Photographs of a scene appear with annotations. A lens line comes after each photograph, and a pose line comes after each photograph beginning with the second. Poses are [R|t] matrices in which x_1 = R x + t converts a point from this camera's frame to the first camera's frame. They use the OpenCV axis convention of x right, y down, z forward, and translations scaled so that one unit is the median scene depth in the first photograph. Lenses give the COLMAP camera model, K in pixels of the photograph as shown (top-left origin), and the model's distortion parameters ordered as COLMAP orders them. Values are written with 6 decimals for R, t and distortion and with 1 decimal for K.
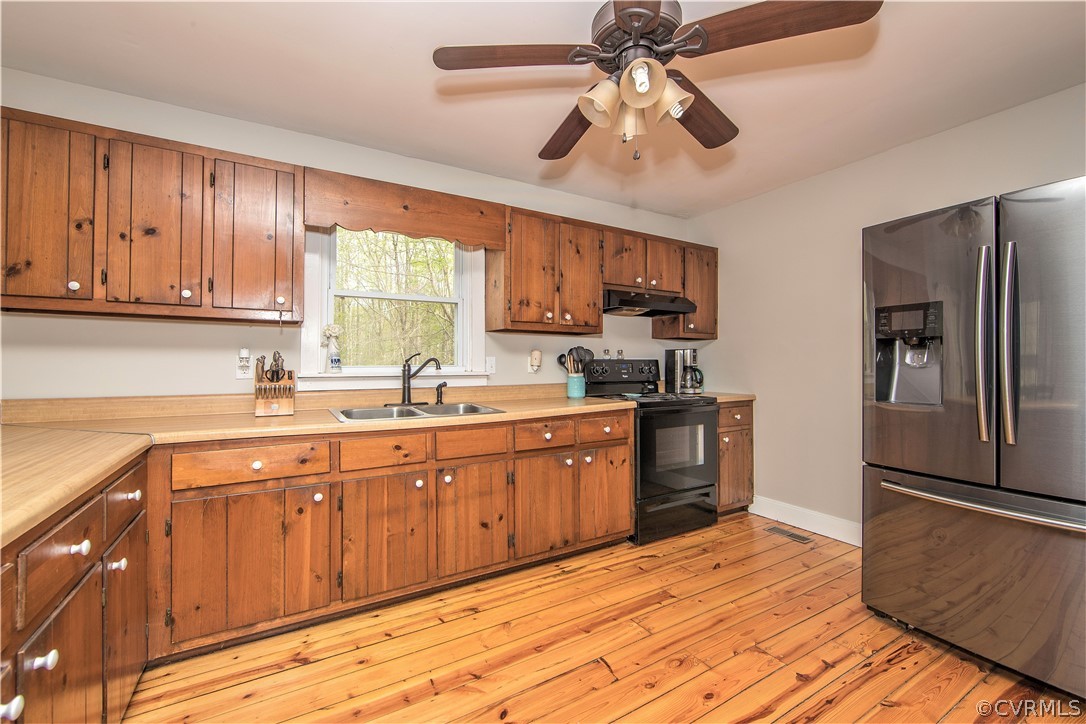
lens RADIAL K [[436.6, 0, 534.9], [0, 436.6, 361.2], [0, 0, 1]] dist [-0.004414, 0.001835]
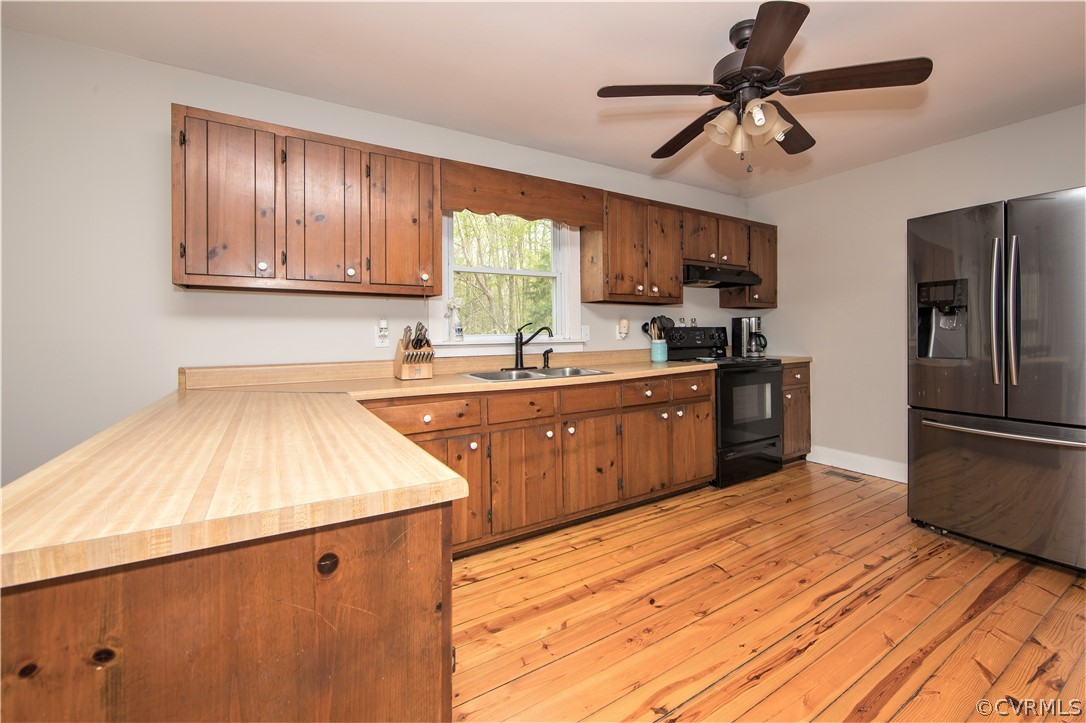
lens RADIAL K [[456.2, 0, 603.3], [0, 456.2, 336.2], [0, 0, 1]] dist [-0.000707, -0.000623]
pose [[0.996441, -0.011717, 0.083481, -0.205952], [0.010802, 0.999877, 0.011396, 0.005623], [-0.083604, -0.010453, 0.996444, -0.209858]]
